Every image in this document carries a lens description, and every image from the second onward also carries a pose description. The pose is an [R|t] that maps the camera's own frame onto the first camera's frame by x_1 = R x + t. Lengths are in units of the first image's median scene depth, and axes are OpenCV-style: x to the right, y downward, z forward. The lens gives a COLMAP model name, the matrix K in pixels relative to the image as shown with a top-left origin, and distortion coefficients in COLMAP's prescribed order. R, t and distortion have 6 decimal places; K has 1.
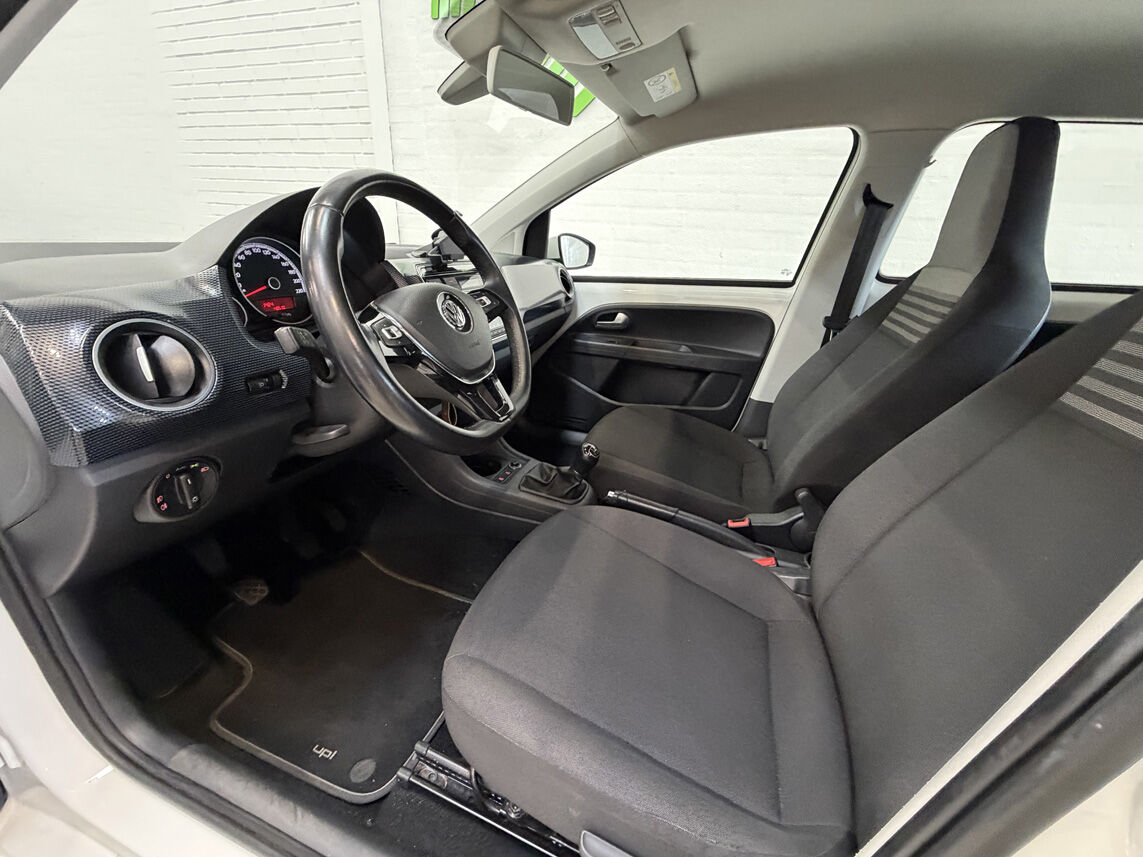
lens RADIAL K [[449.5, 0, 568.3], [0, 449.5, 422.8], [0, 0, 1]] dist [0.003151, -0.000355]
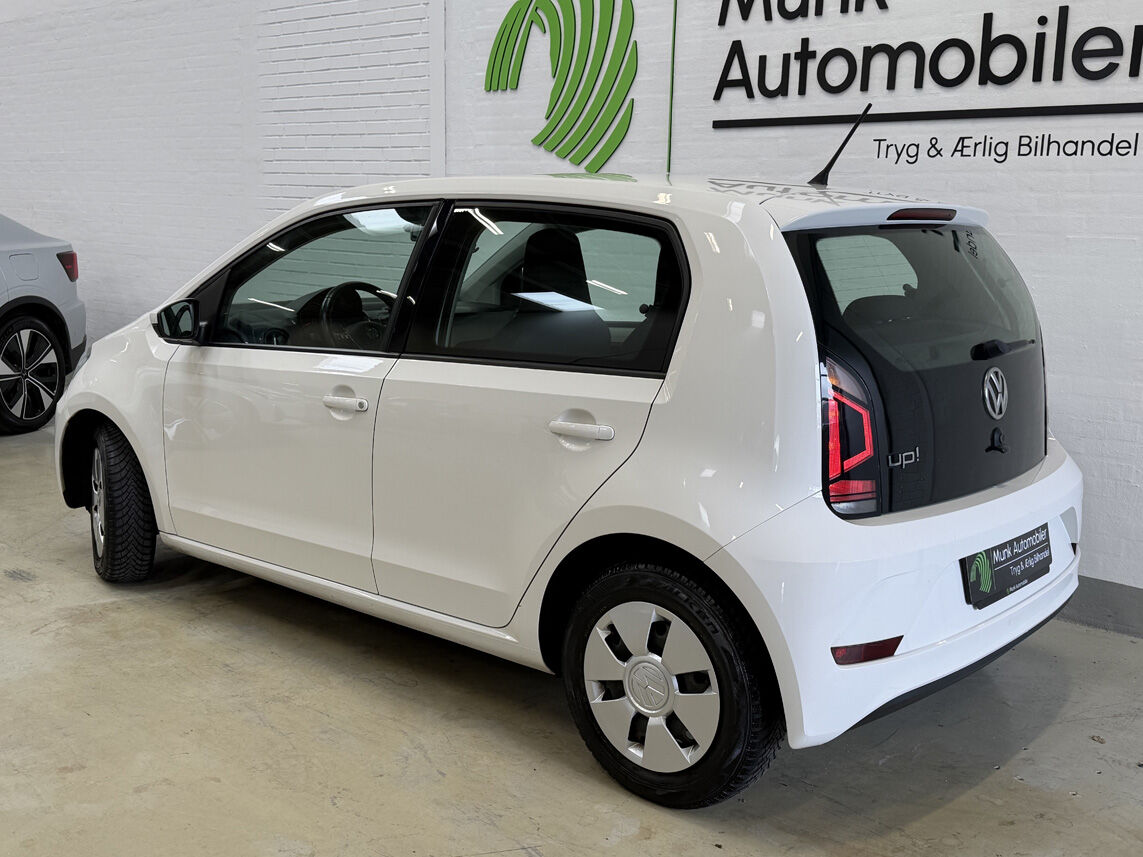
lens RADIAL K [[1228.6, 0, 573.2], [0, 1228.6, 431.1], [0, 0, 1]] dist [0.045959, 0.000000]
pose [[0.930838, 0.030074, -0.364191, 1.404574], [-0.109393, 0.973838, -0.199181, 0.645395], [0.348673, 0.225246, 0.909776, -2.014498]]
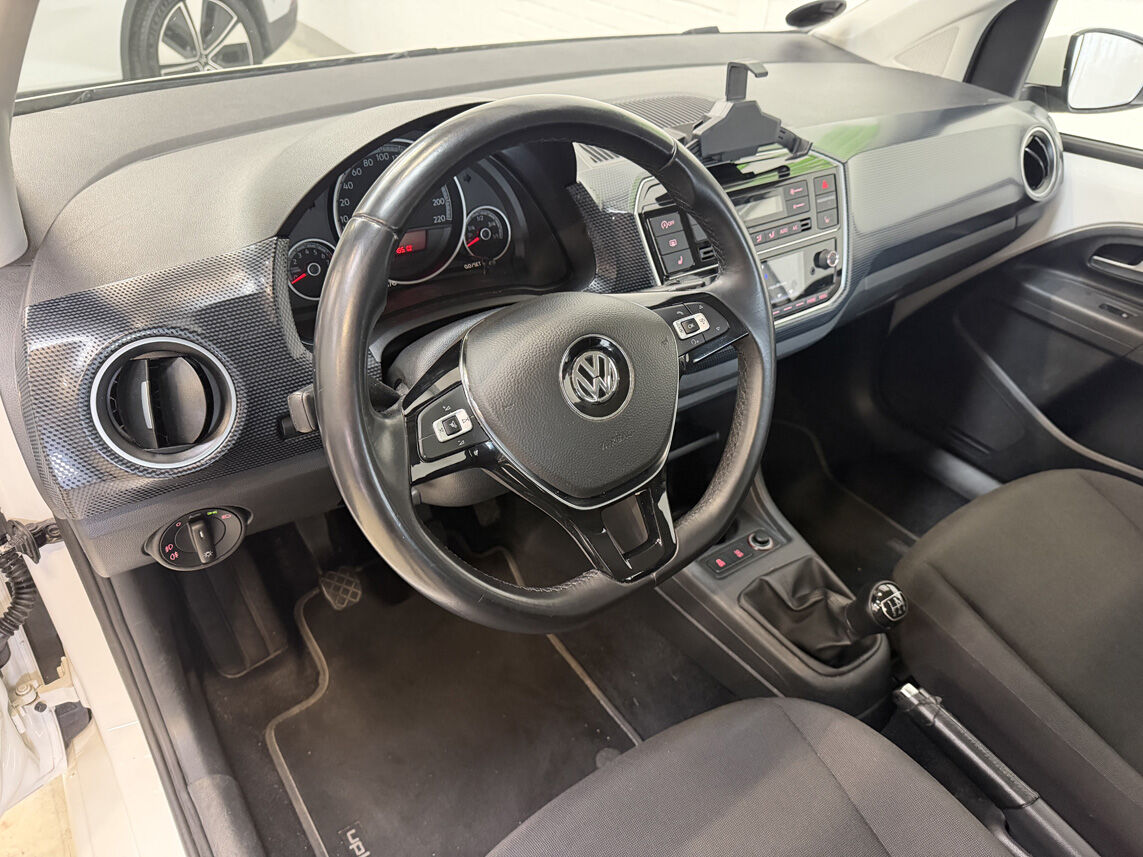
lens RADIAL K [[808.2, 0, 583.3], [0, 808.2, 423.5], [0, 0, 1]] dist [0.025407, -0.024759]
pose [[0.824311, 0.324934, -0.463605, 0.083123], [-0.226371, 0.939754, 0.256162, -0.181846], [0.518911, -0.106210, 0.848205, 0.071314]]
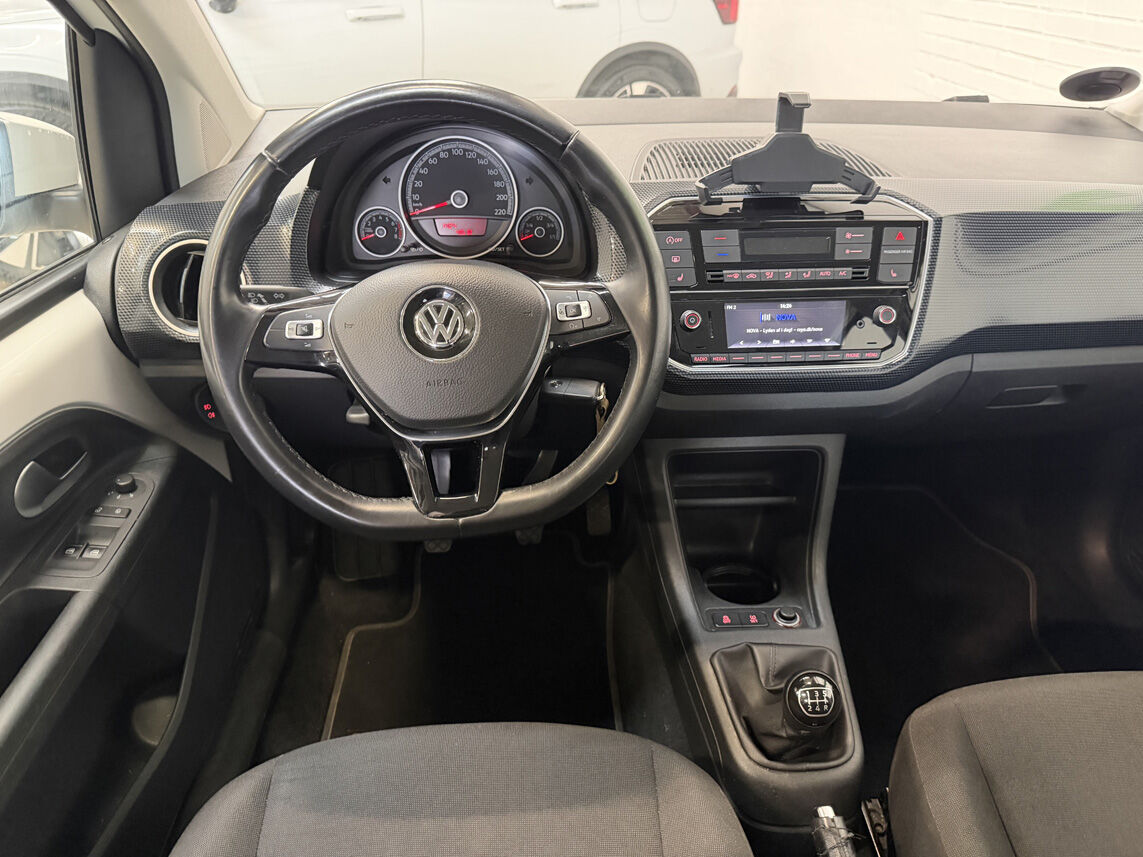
lens RADIAL K [[808.2, 0, 589.1], [0, 808.2, 428.2], [0, 0, 1]] dist [0.025407, -0.024759]
pose [[0.403728, 0.433318, -0.805754, 0.318454], [-0.341556, 0.888431, 0.306641, -0.217570], [0.848730, 0.151411, 0.506687, 0.269556]]
